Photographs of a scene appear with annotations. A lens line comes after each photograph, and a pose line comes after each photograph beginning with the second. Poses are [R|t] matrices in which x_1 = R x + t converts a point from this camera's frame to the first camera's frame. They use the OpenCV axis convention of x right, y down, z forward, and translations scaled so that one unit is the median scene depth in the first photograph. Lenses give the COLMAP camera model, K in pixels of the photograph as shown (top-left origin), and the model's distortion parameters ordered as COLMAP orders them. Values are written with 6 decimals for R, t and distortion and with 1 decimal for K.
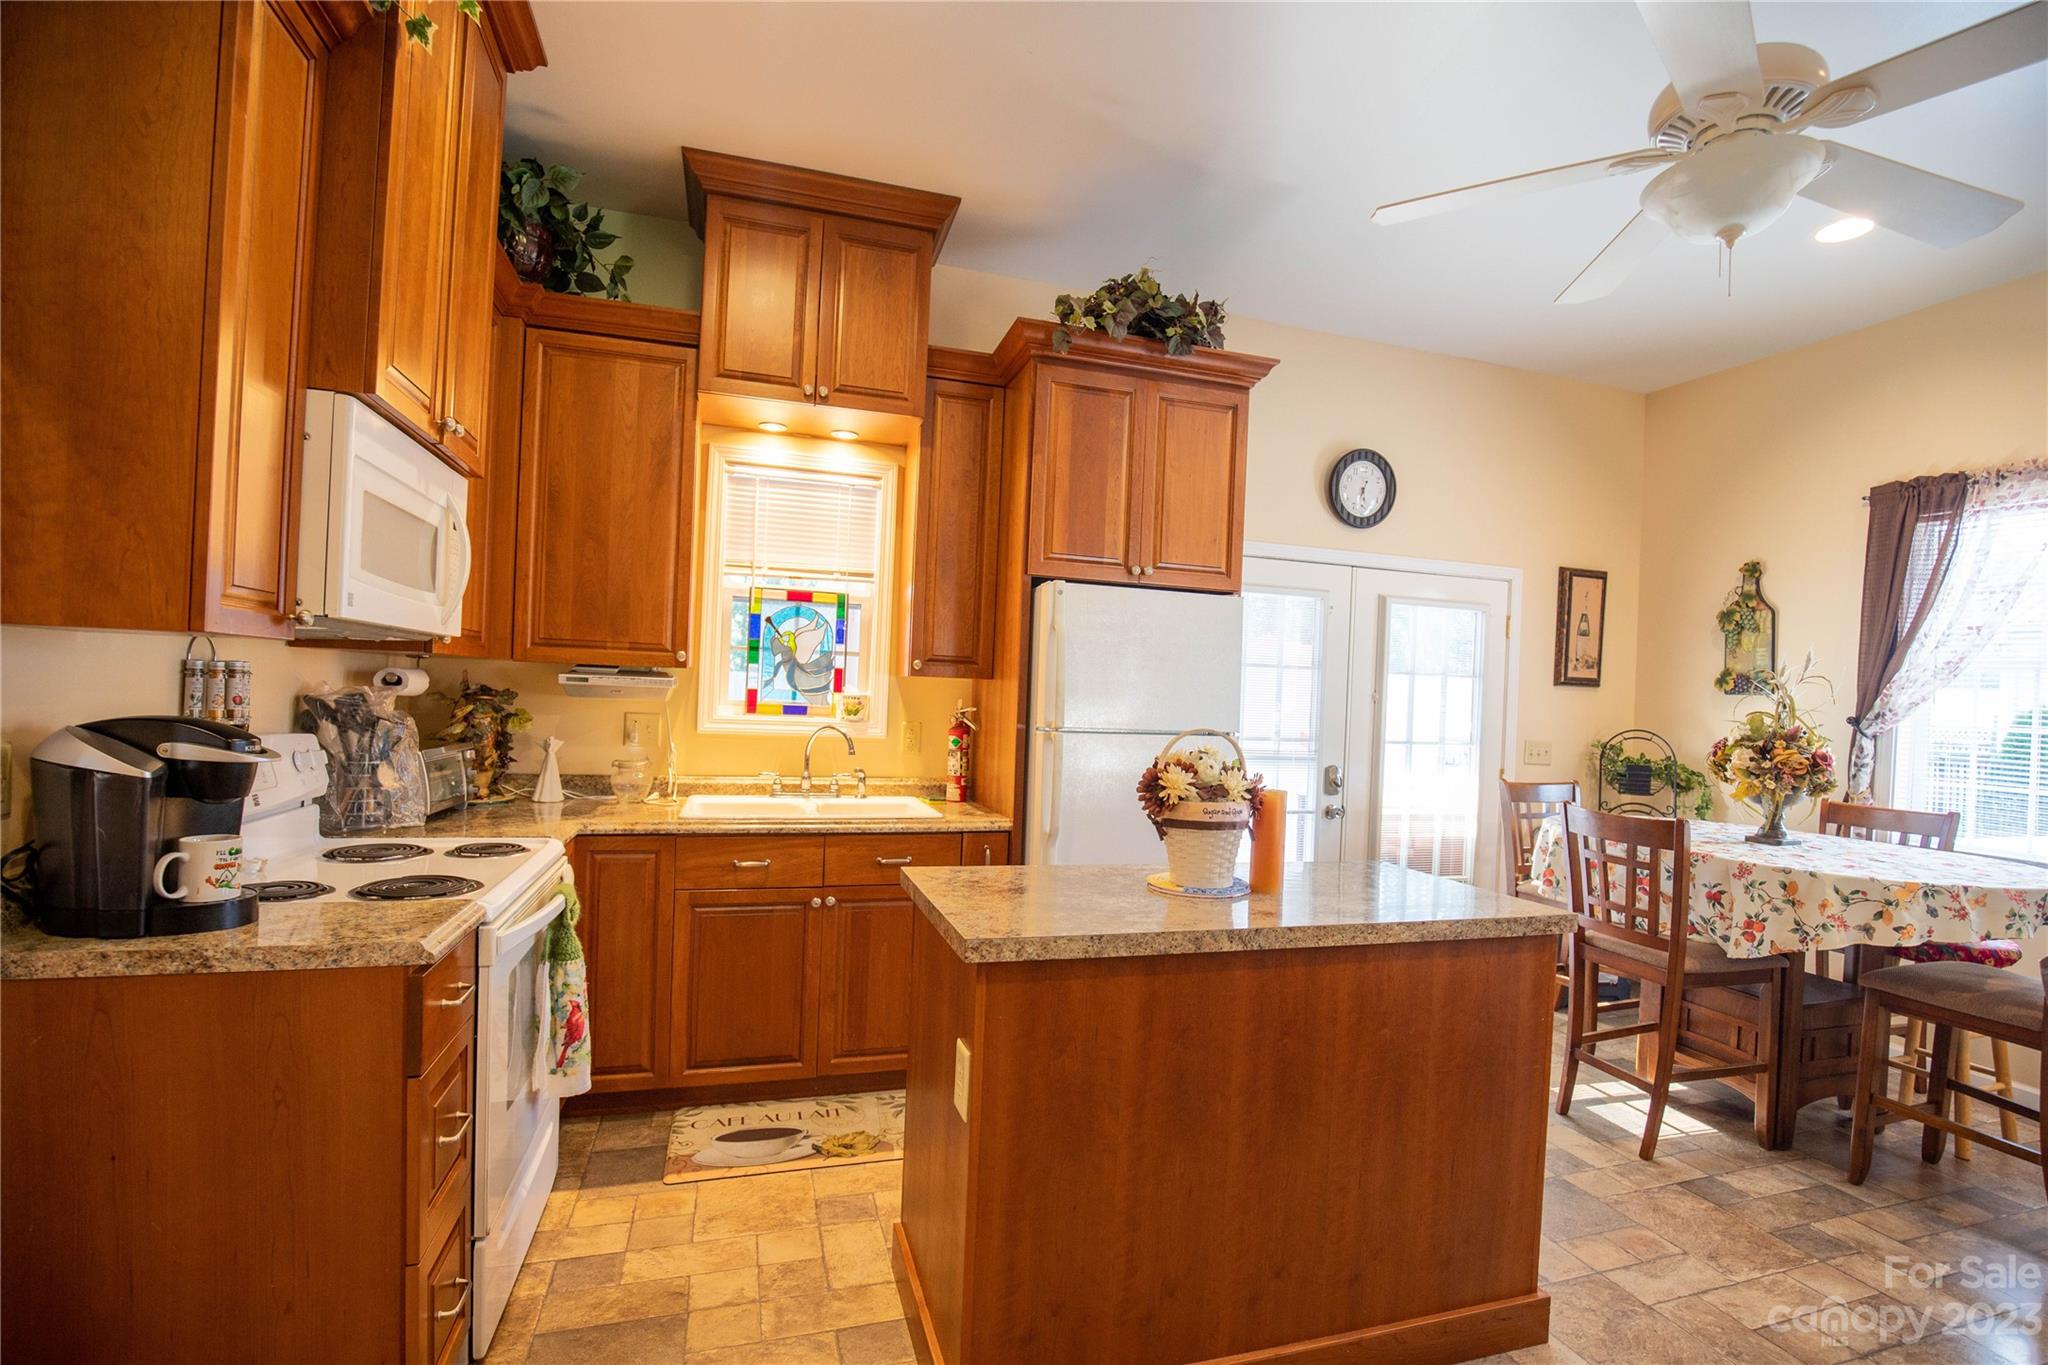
lens RADIAL K [[946.6, 0, 1036.7], [0, 946.6, 694.6], [0, 0, 1]] dist [-0.036427, 0.007002]
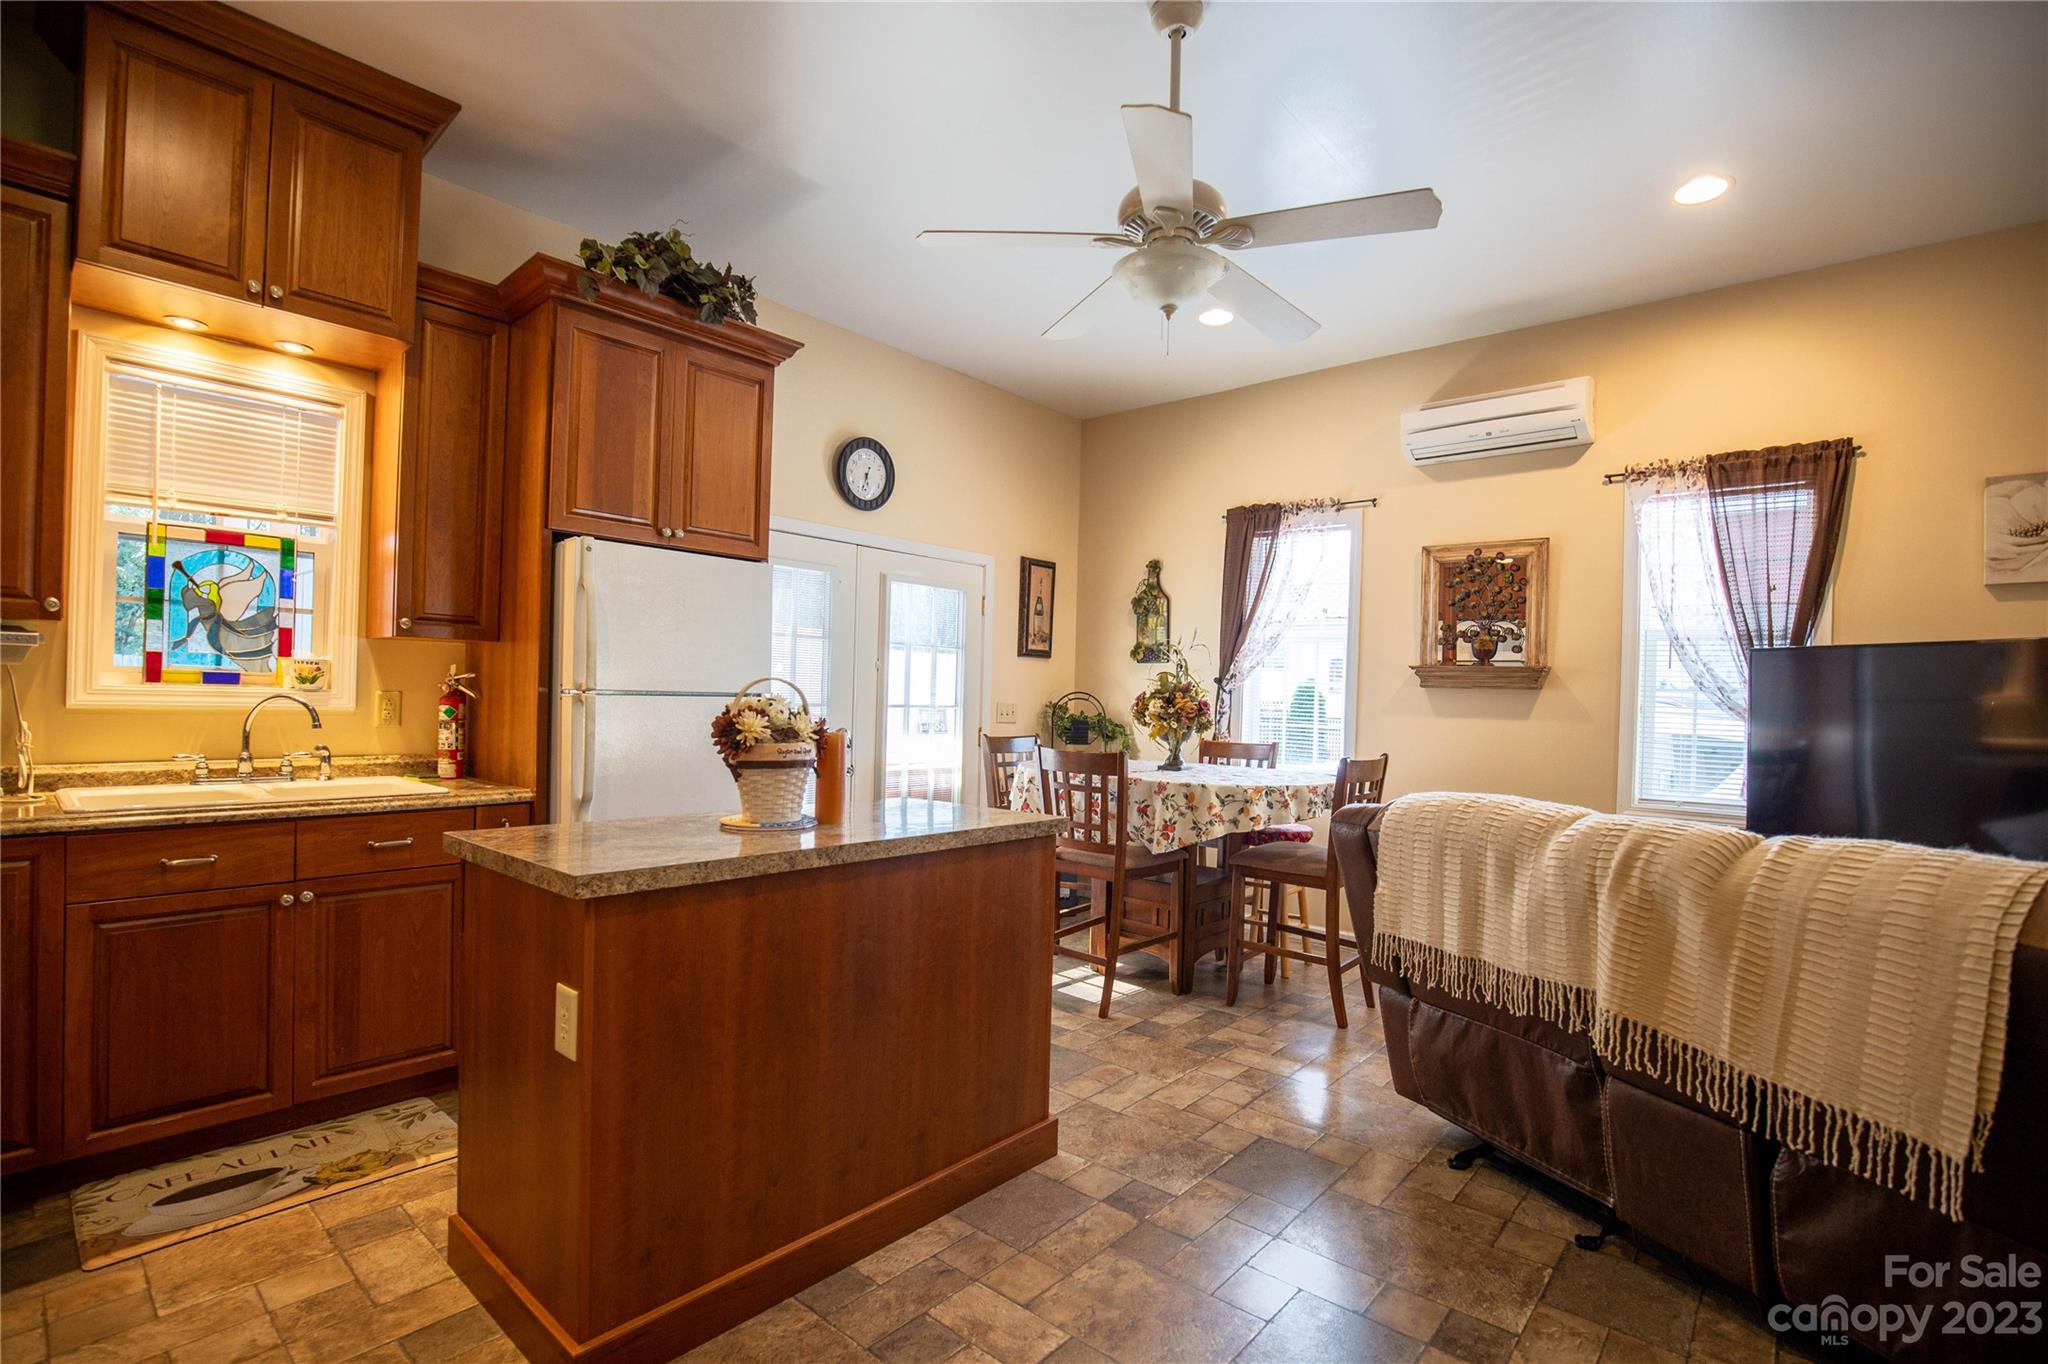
lens RADIAL K [[946.6, 0, 1036.7], [0, 946.6, 694.1], [0, 0, 1]] dist [-0.036427, 0.007002]
pose [[0.850795, -0.016909, 0.525225, -0.086981], [0.008924, 0.999803, 0.017732, 0.025331], [-0.525421, -0.010399, 0.850779, -0.051341]]
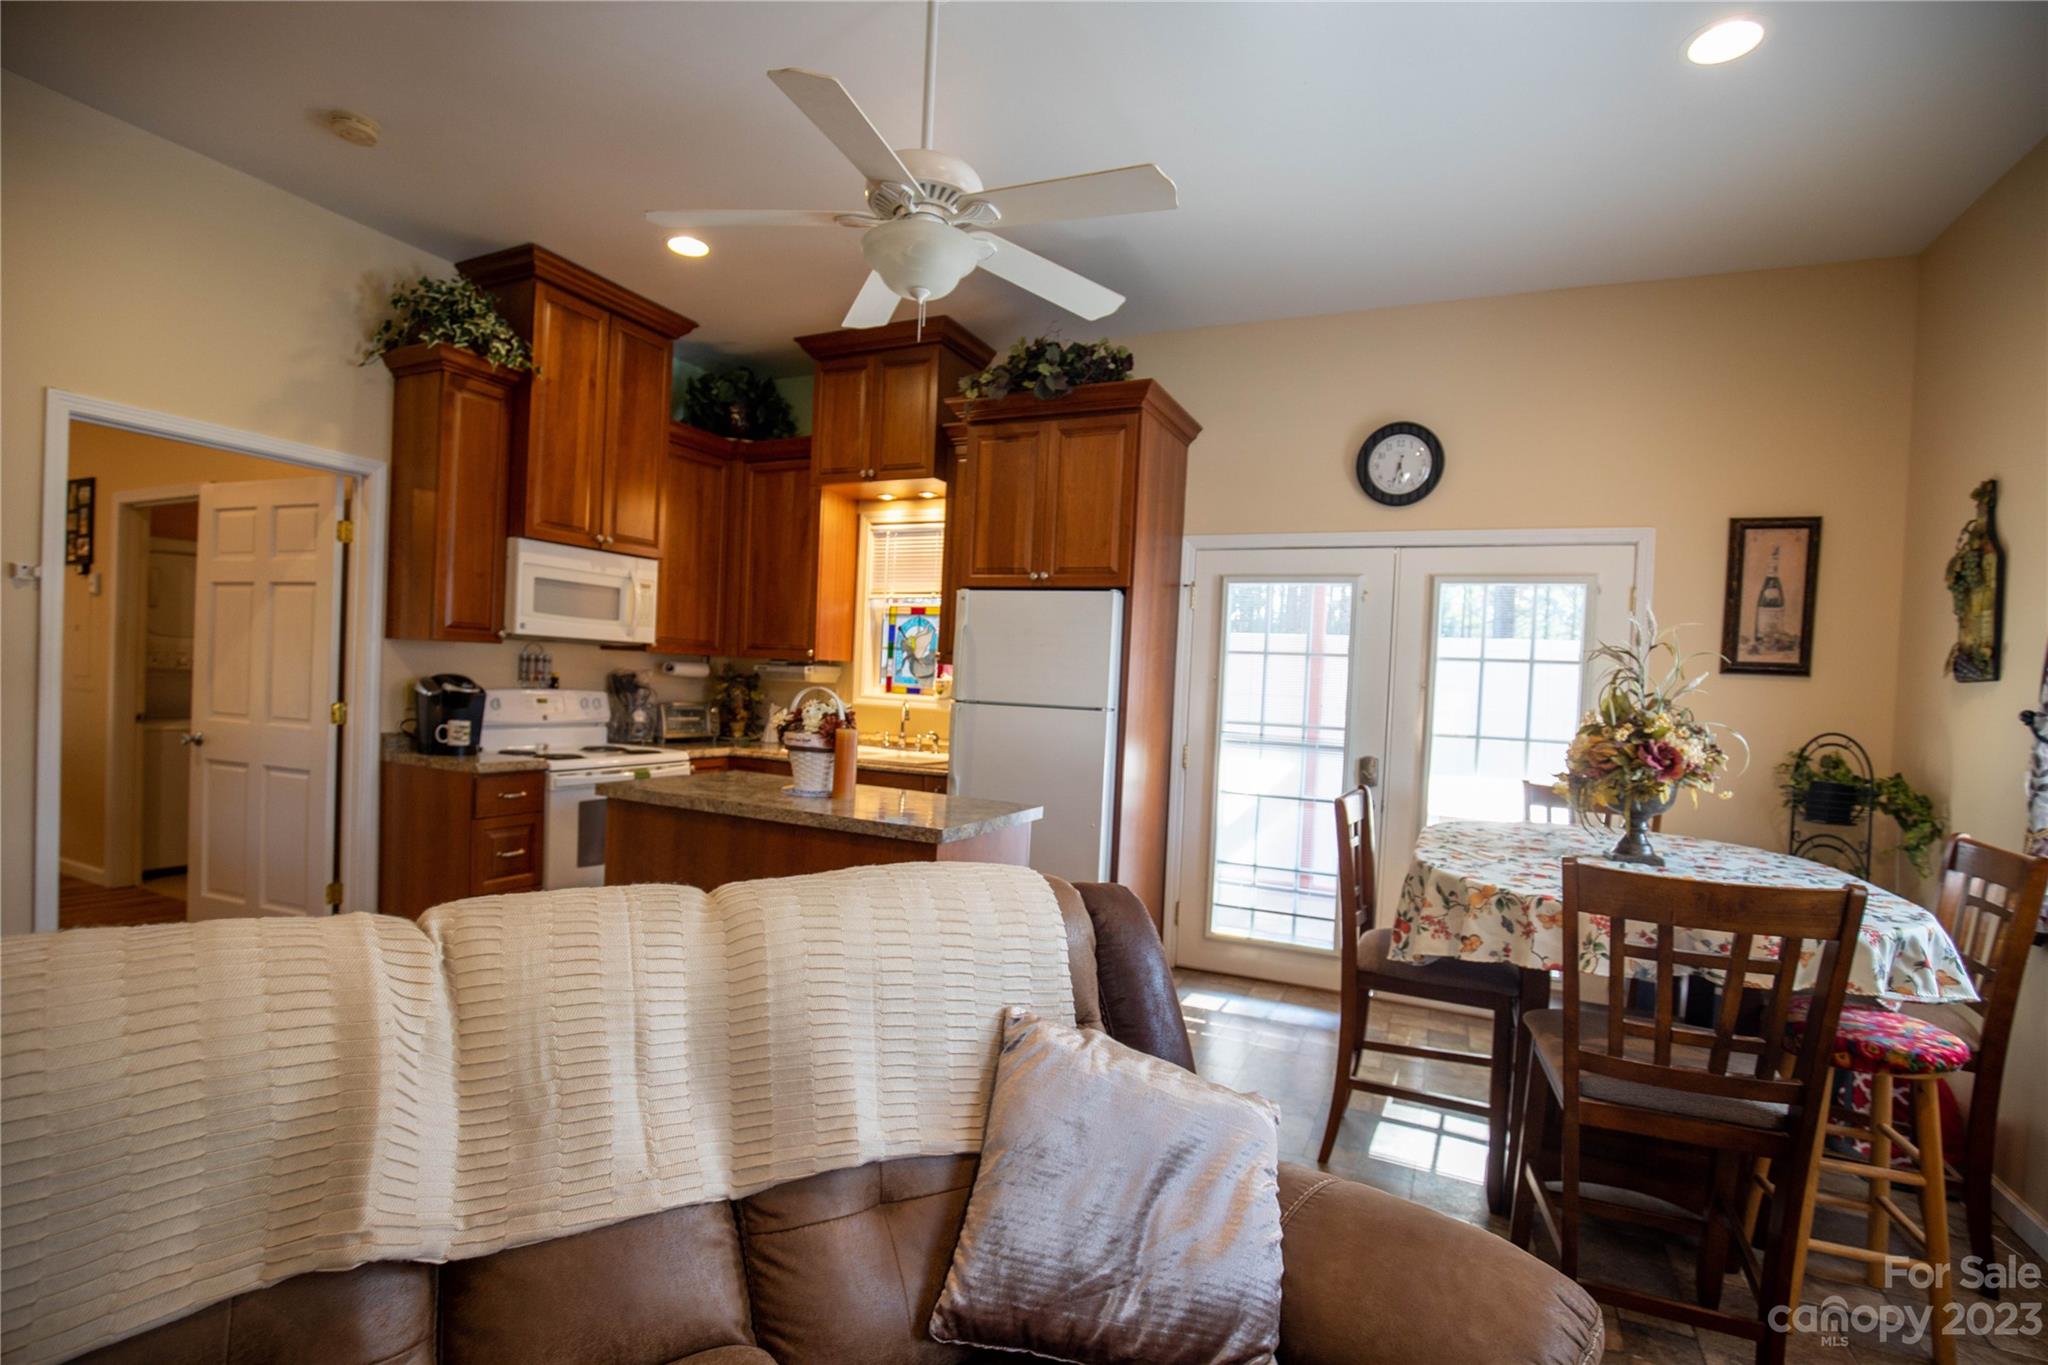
lens RADIAL K [[946.6, 0, 1036.7], [0, 946.6, 694.6], [0, 0, 1]] dist [-0.036427, 0.007002]
pose [[0.738841, 0.005912, -0.673854, 0.956371], [-0.017529, 0.999792, -0.010449, 0.038200], [0.673652, 0.019532, 0.738791, 0.082937]]
